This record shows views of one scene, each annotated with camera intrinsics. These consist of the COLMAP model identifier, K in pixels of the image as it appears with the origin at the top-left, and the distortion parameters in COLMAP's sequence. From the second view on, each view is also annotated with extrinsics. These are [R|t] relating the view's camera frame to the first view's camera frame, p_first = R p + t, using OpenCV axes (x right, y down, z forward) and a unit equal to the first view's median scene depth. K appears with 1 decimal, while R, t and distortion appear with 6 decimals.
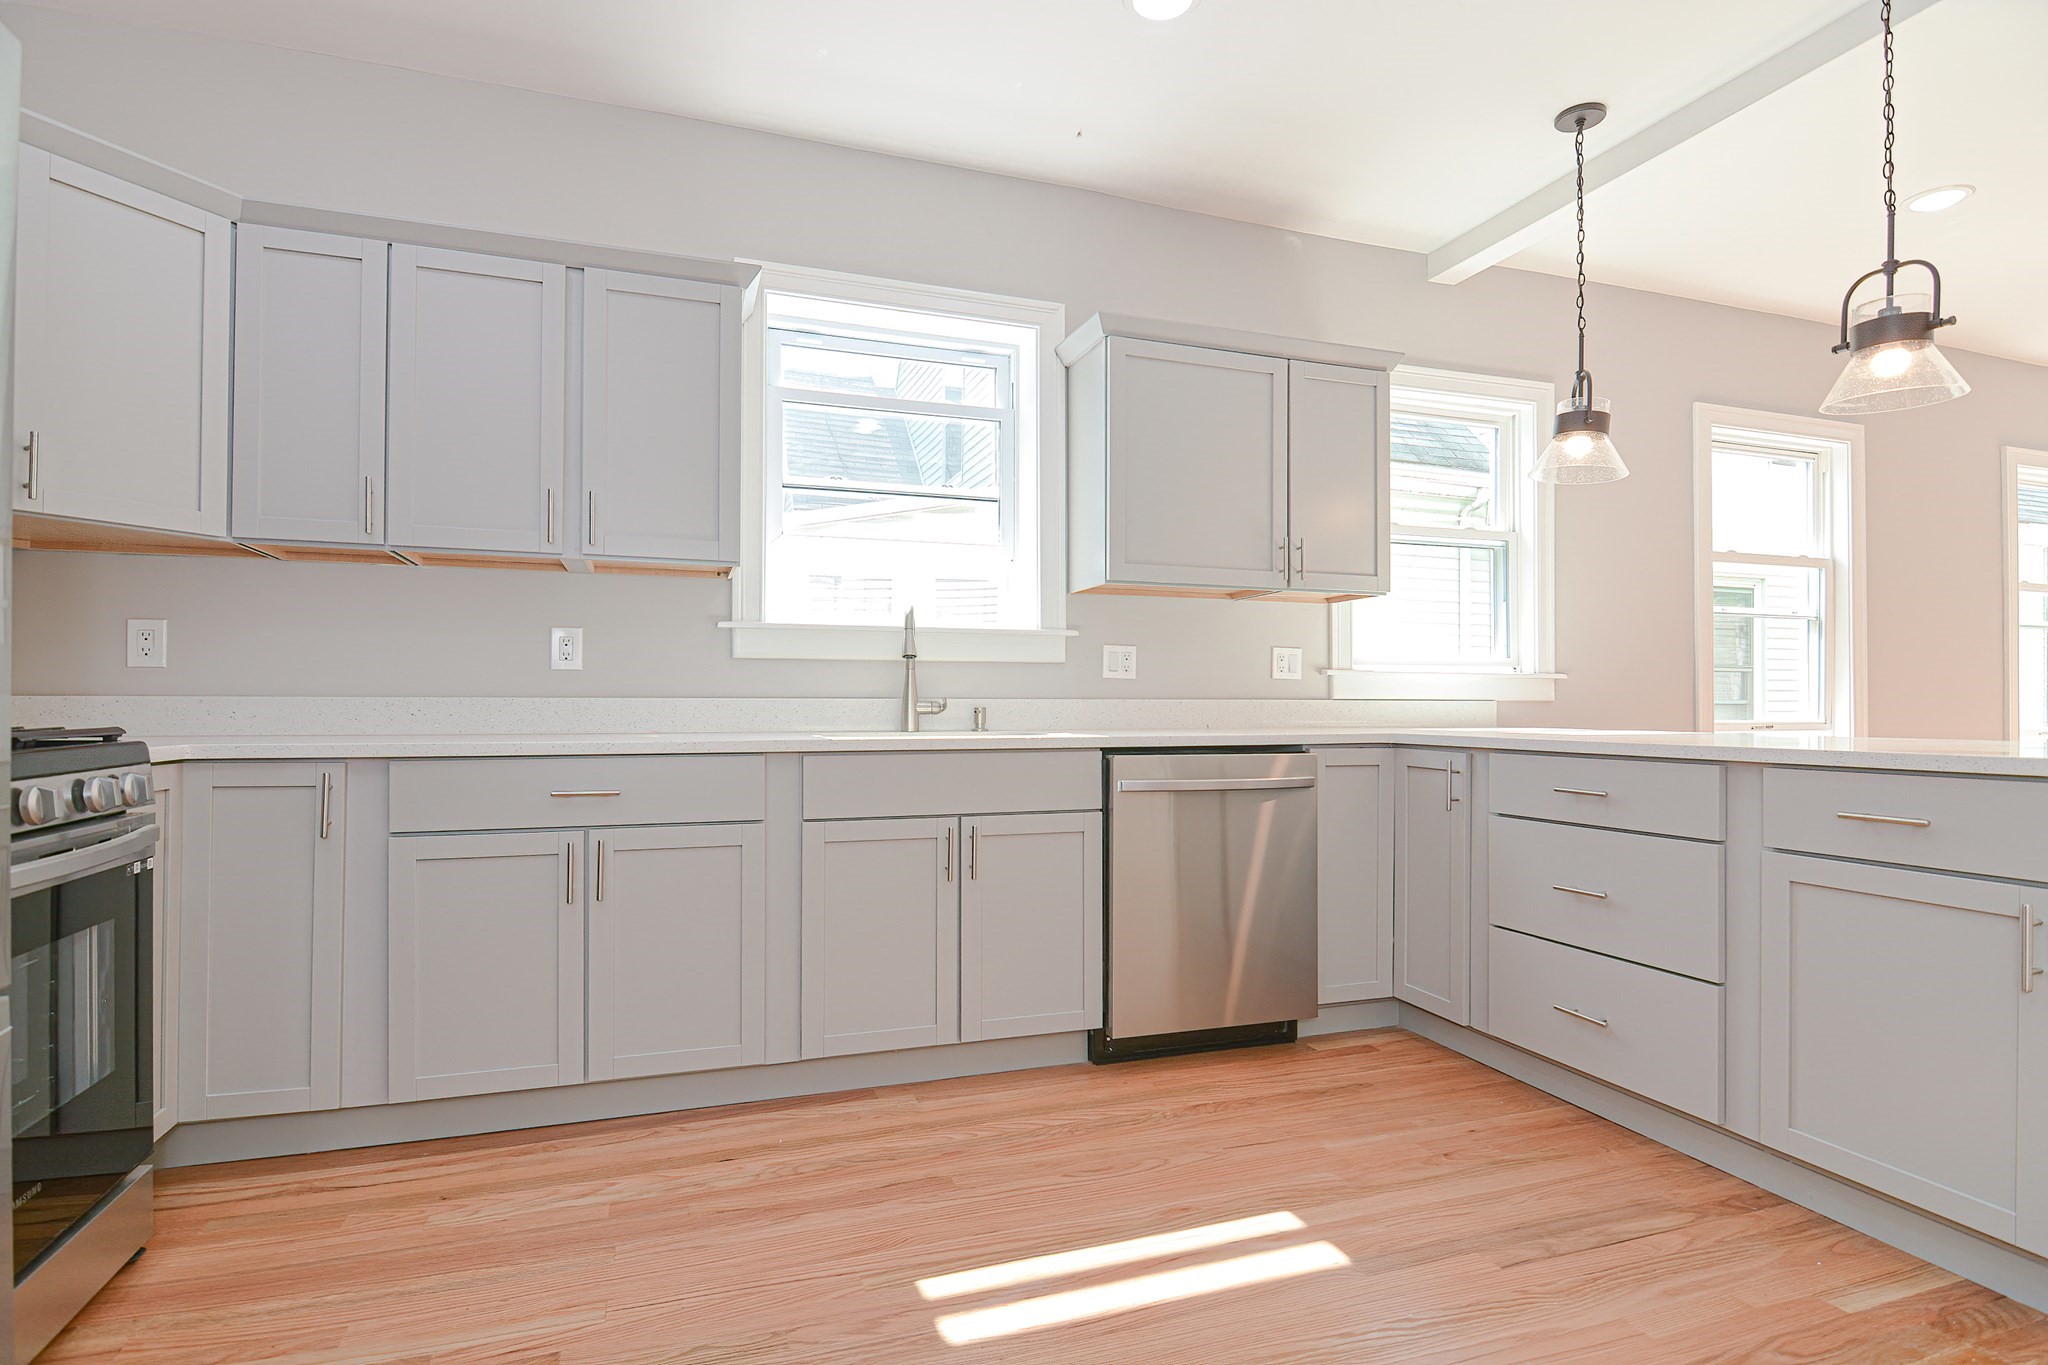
lens RADIAL K [[988.3, 0, 1002.6], [0, 988.3, 688.9], [0, 0, 1]] dist [0.008373, -0.008664]
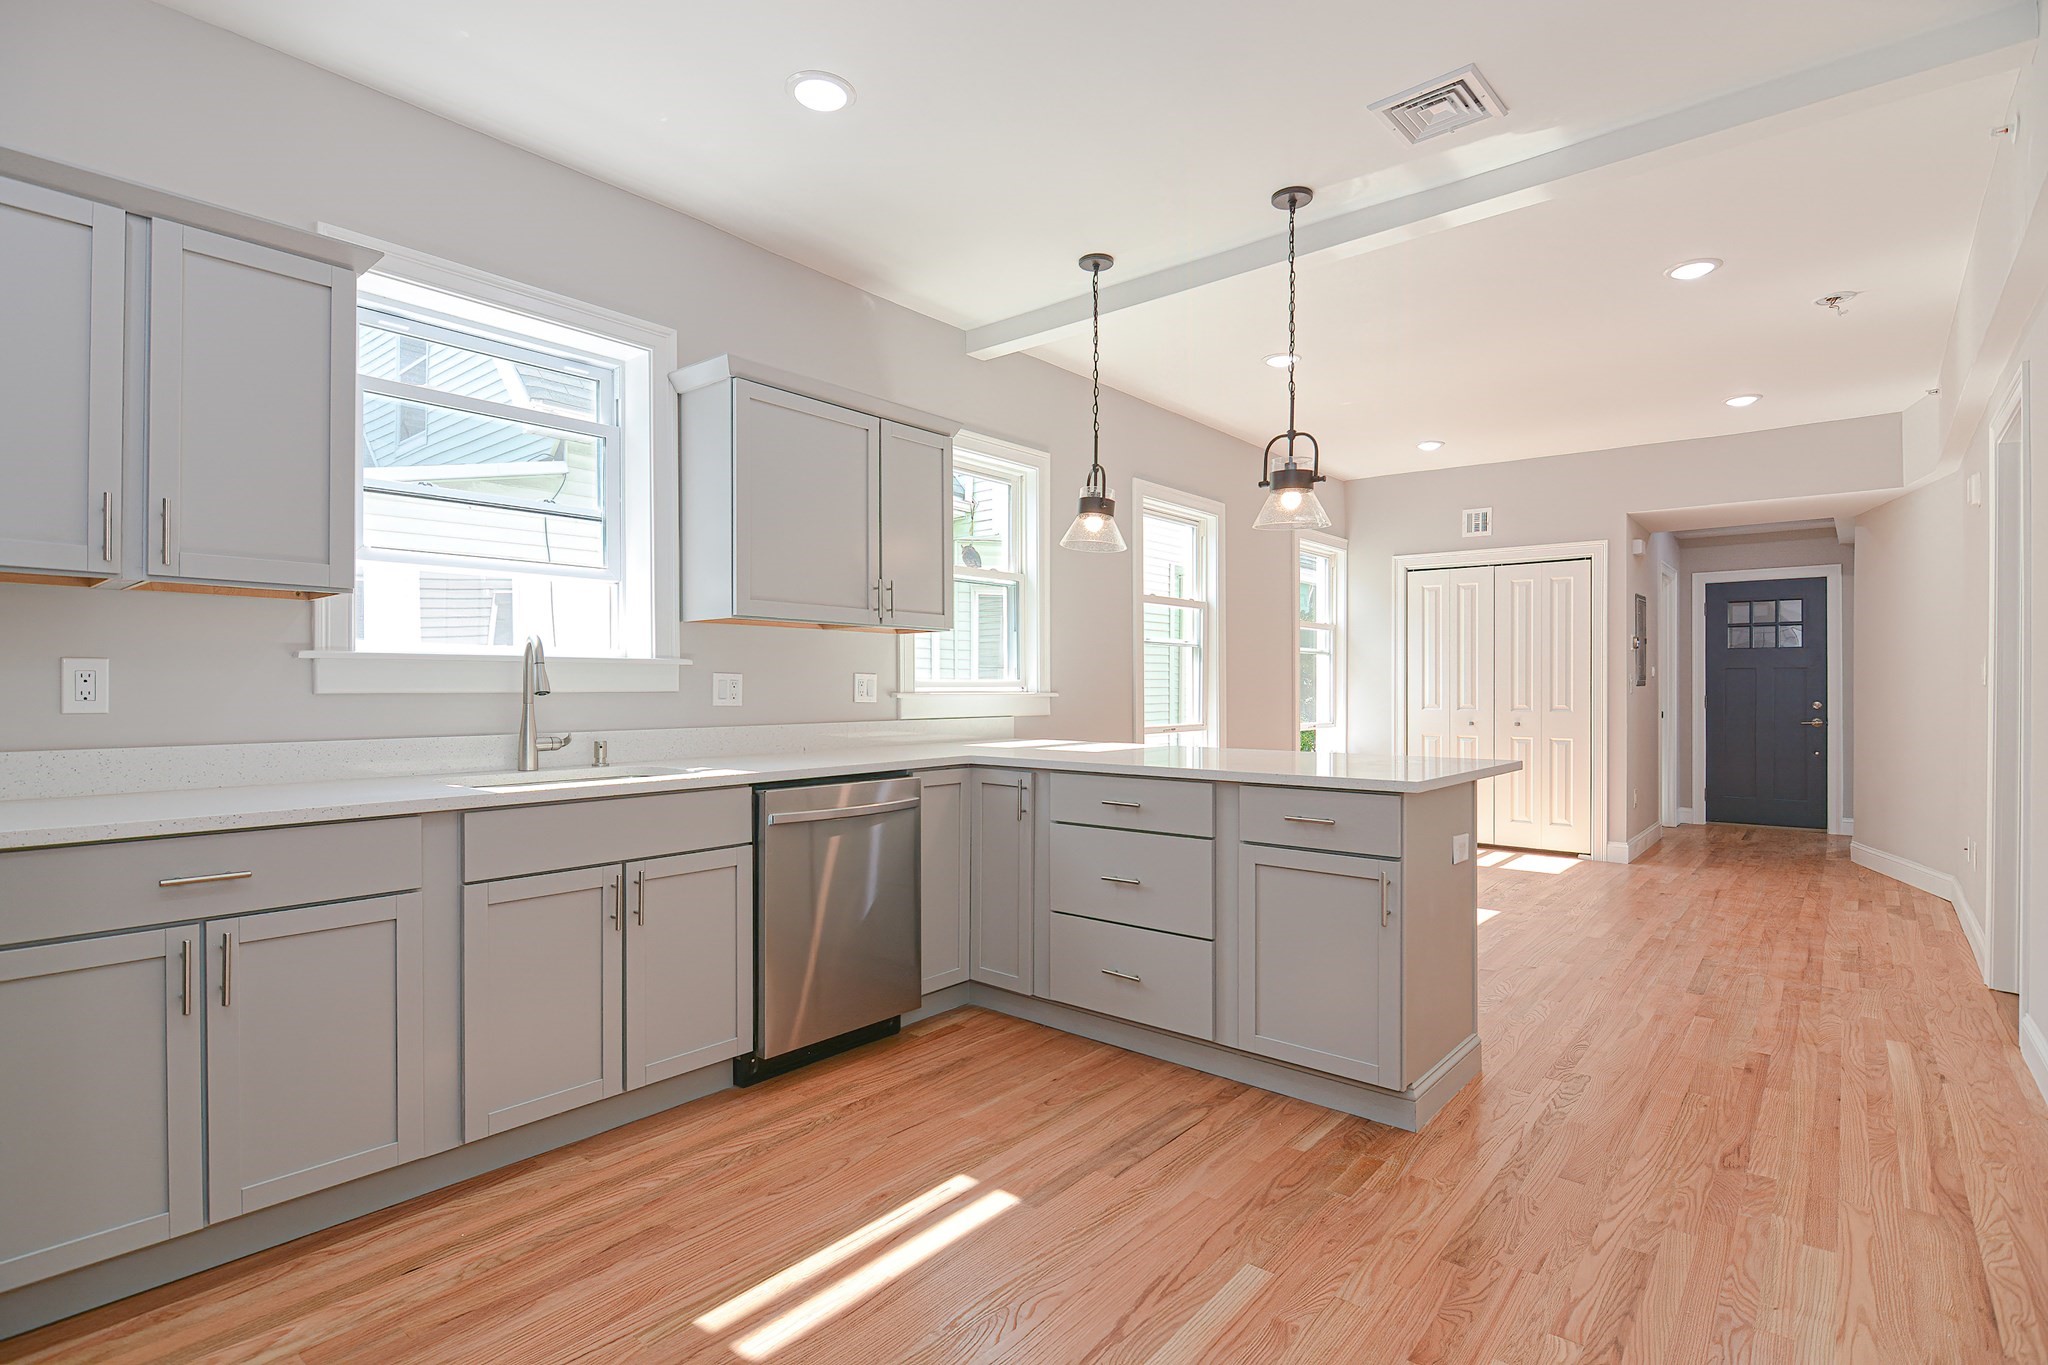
lens RADIAL K [[988.3, 0, 1029.1], [0, 988.3, 672.7], [0, 0, 1]] dist [0.008373, -0.008664]
pose [[0.852553, 0.020022, 0.522257, -0.208113], [-0.017070, 0.999800, -0.010464, -0.054558], [-0.522362, 0.000006, 0.852724, -0.053283]]
